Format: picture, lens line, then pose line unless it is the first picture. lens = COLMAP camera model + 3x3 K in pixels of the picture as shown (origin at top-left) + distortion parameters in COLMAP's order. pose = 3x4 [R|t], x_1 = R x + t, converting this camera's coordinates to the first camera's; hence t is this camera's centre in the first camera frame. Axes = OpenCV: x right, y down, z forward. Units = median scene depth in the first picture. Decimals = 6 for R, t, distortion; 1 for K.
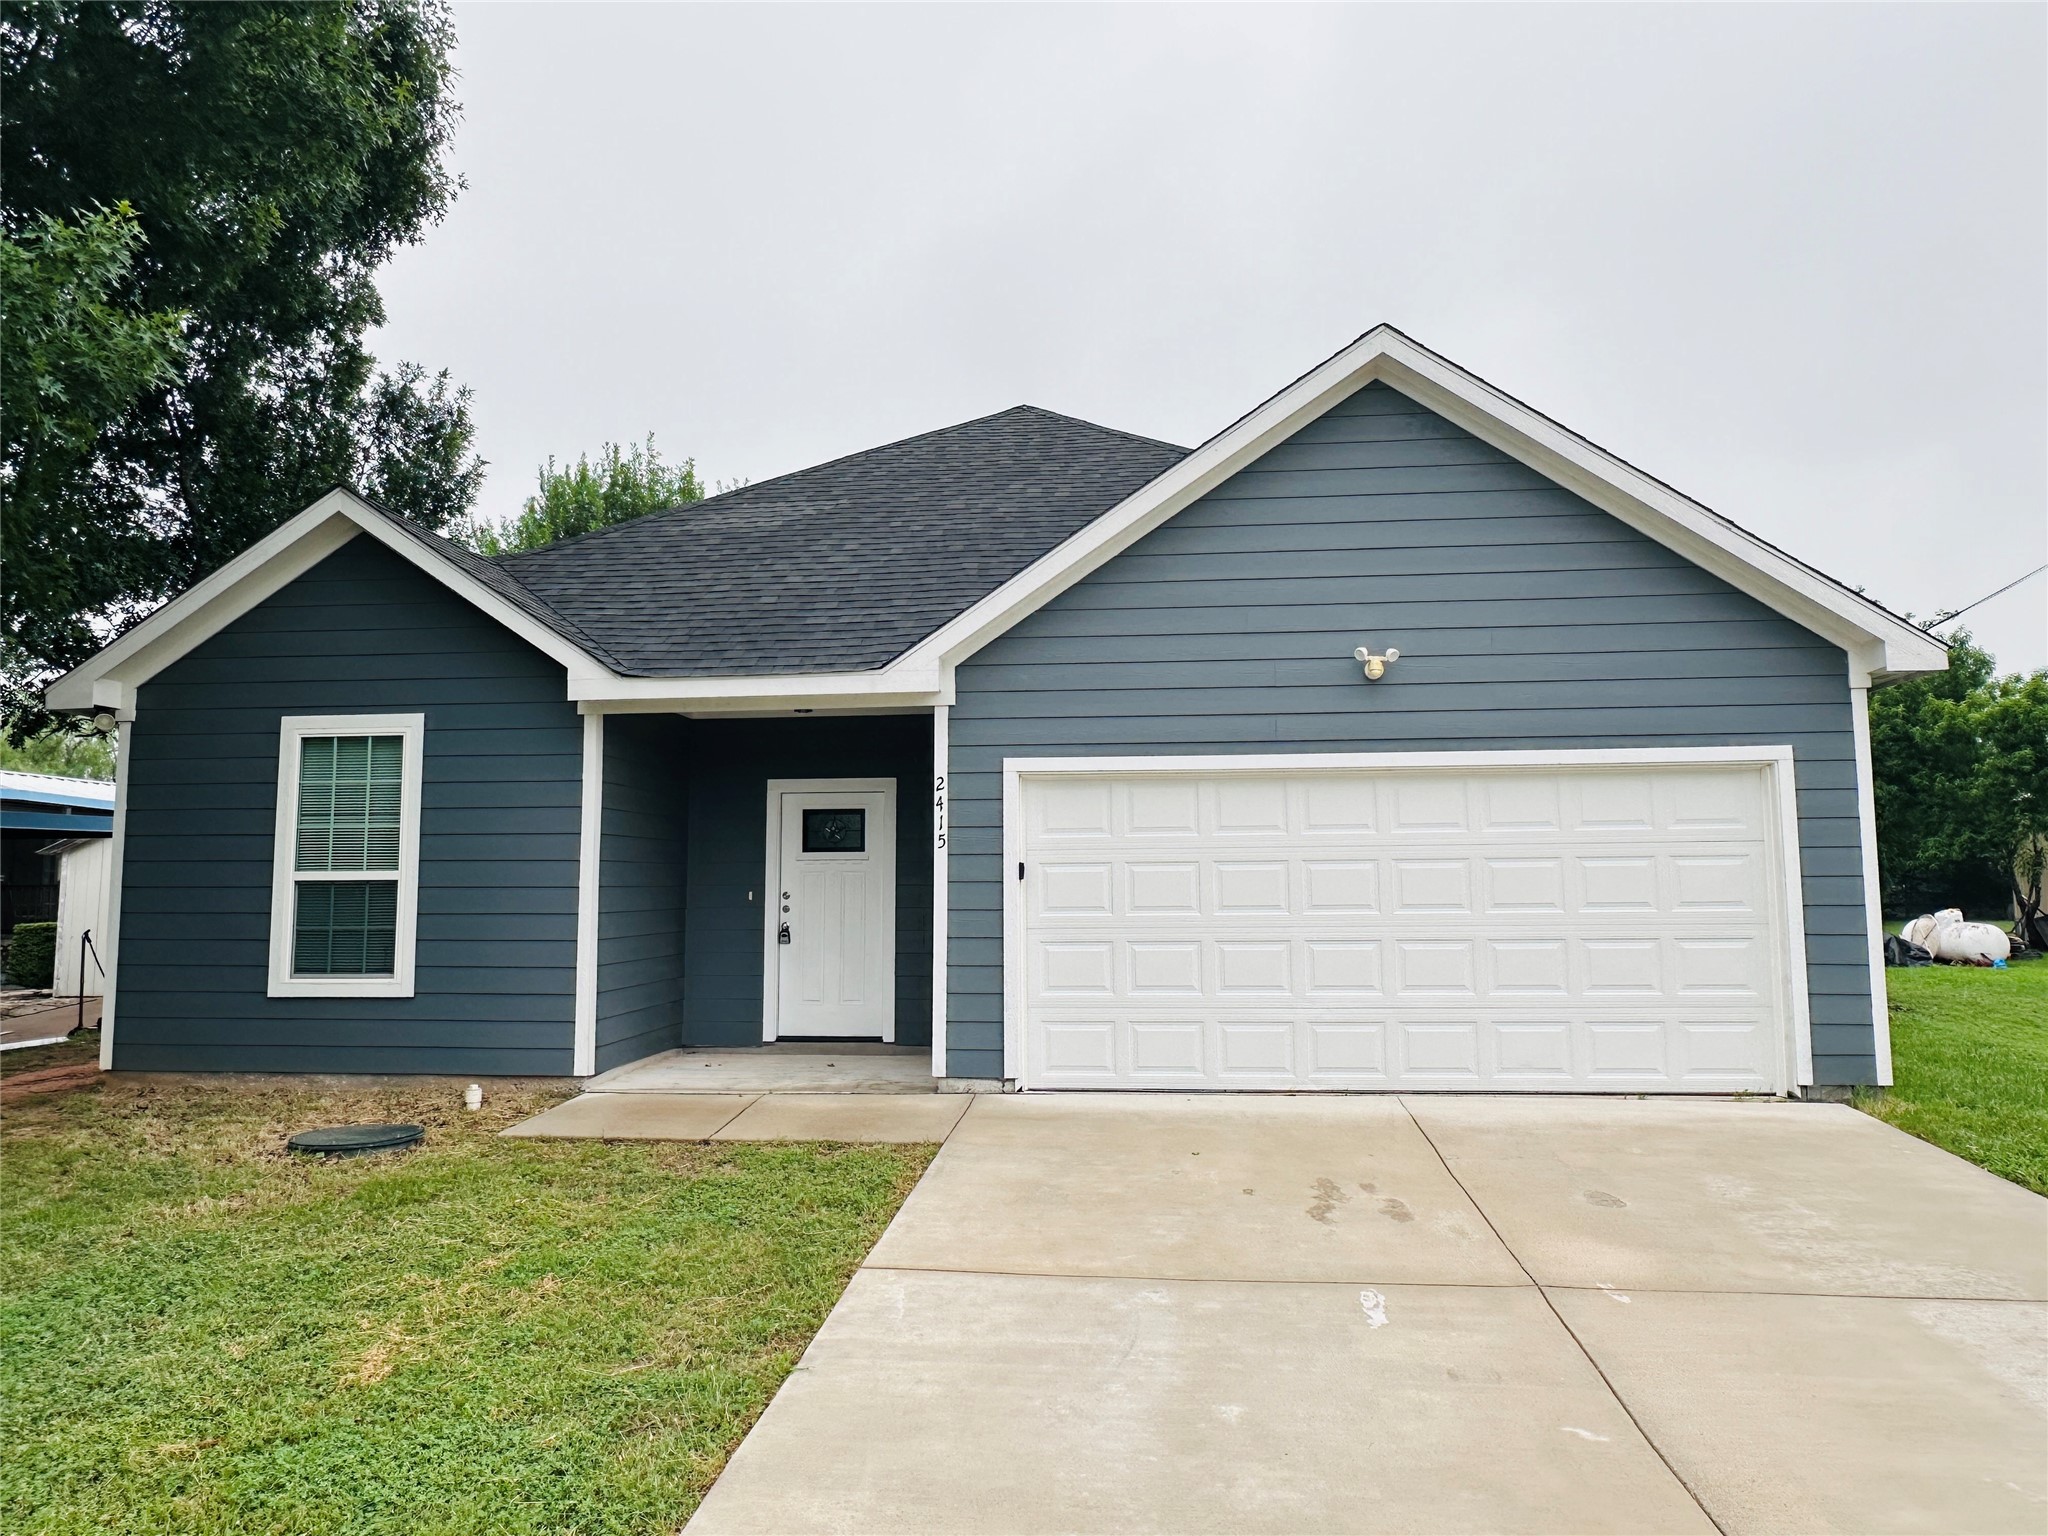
lens RADIAL K [[1316.7, 0, 1043.5], [0, 1316.7, 765.1], [0, 0, 1]] dist [-0.008109, 0.040058]
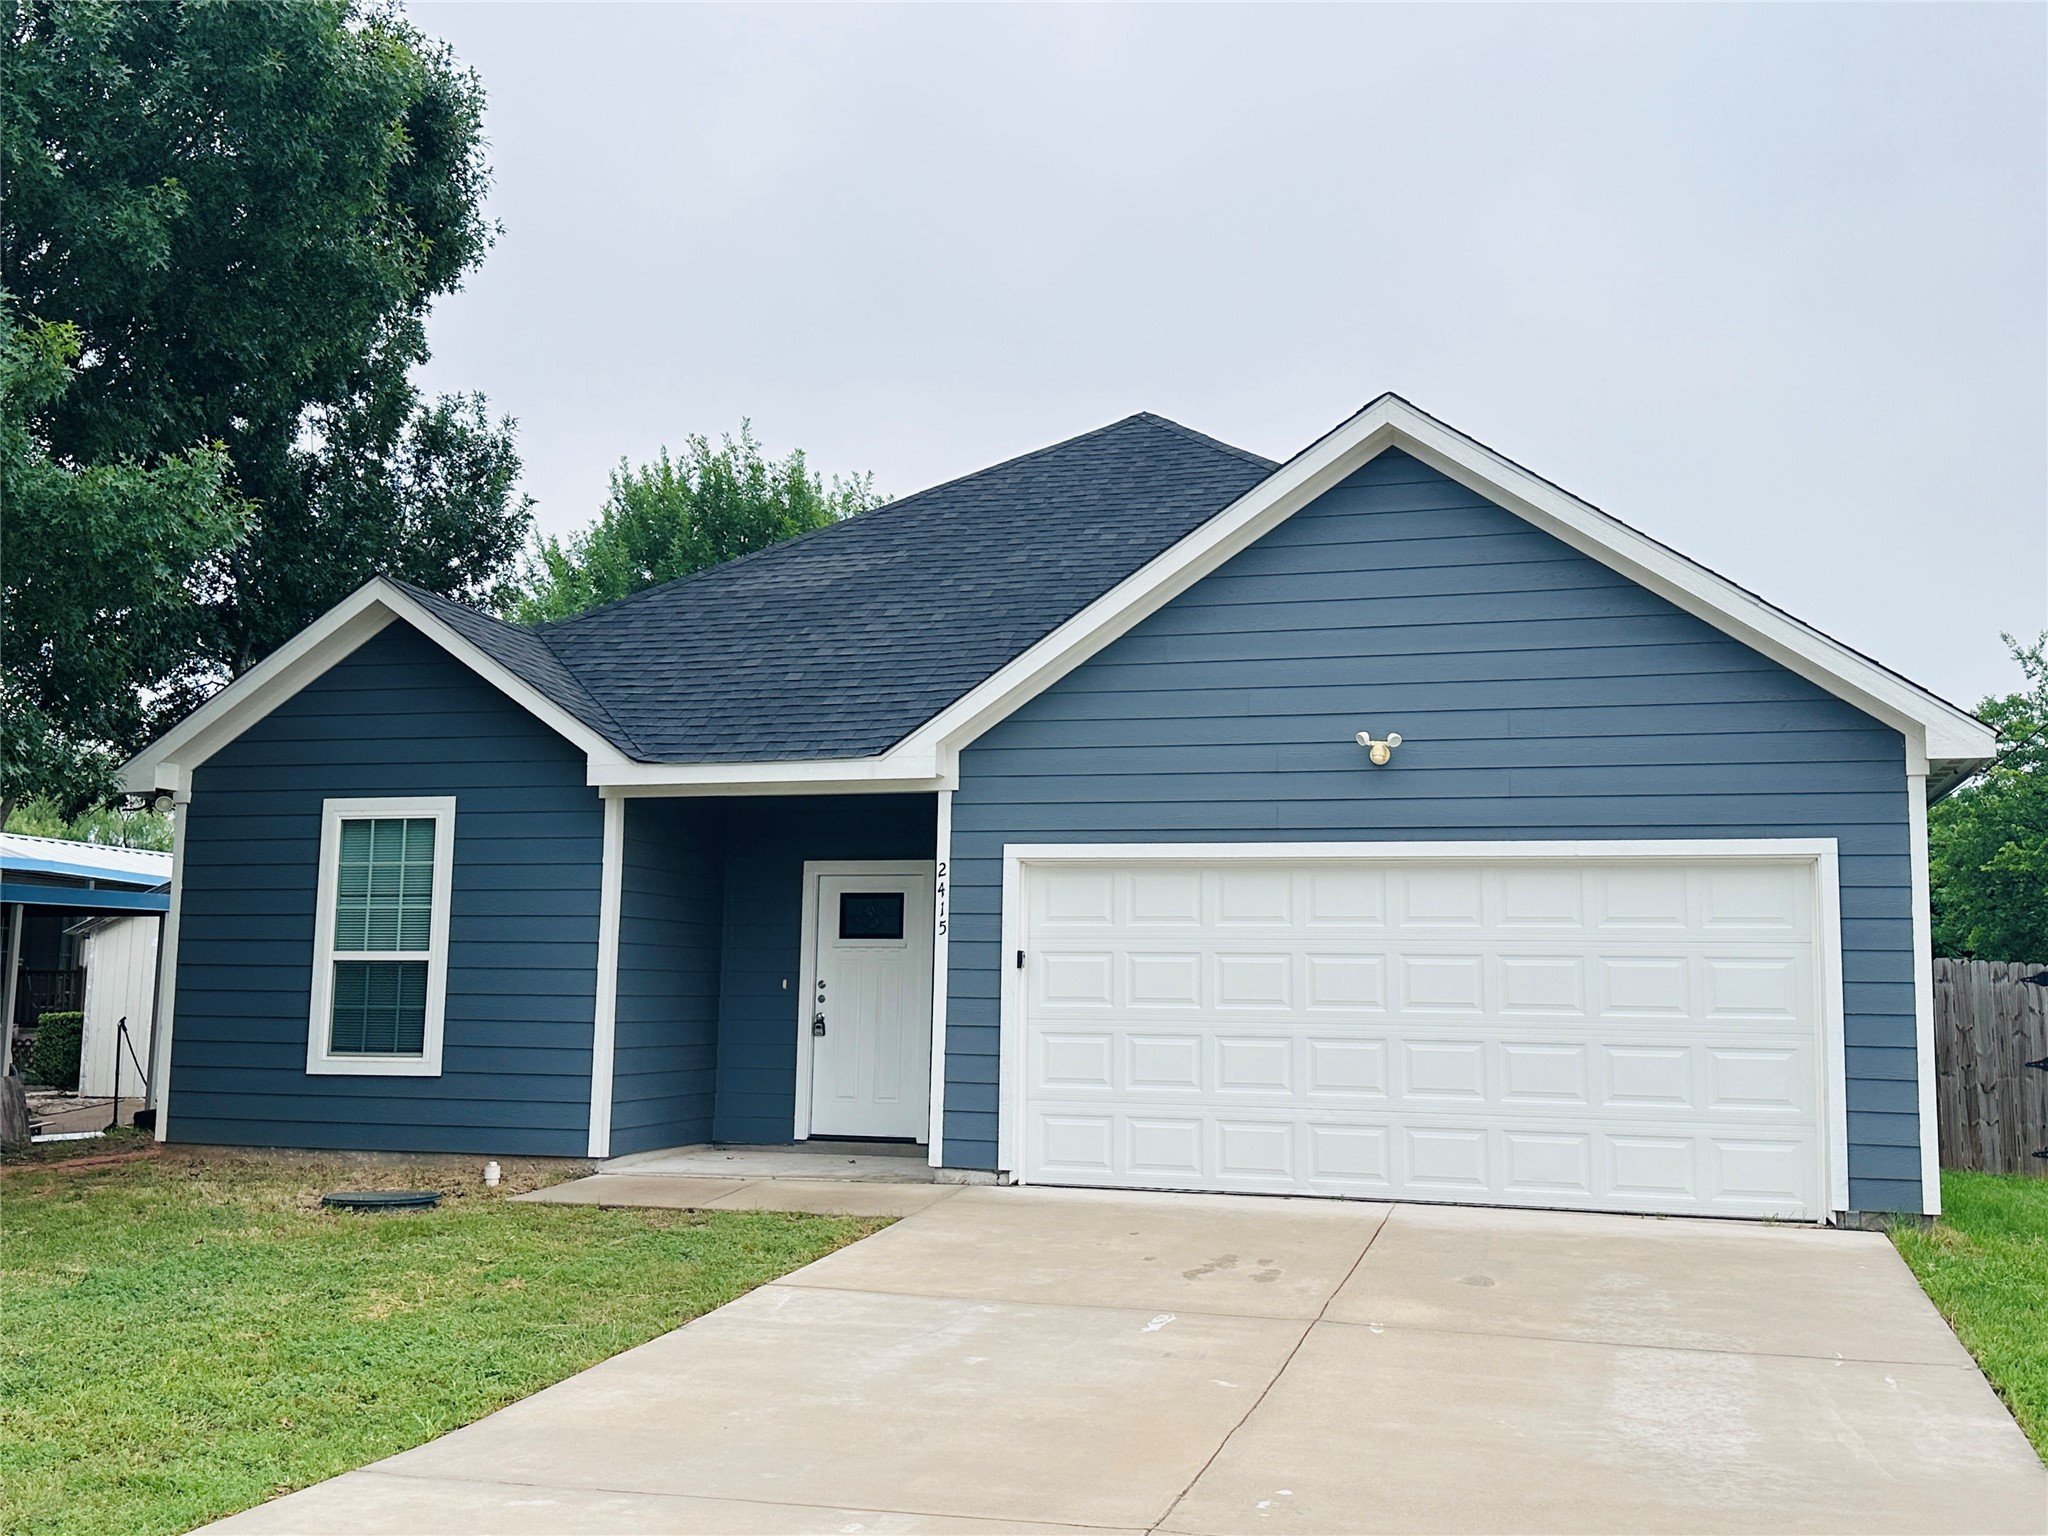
lens RADIAL K [[2015.8, 0, 1031.5], [0, 2015.8, 779.8], [0, 0, 1]] dist [0.146976, 0.000000]
pose [[0.981710, -0.000303, -0.190384, 0.274642], [-0.003062, 0.999844, -0.017376, -0.027271], [0.190359, 0.017641, 0.981556, -0.475215]]
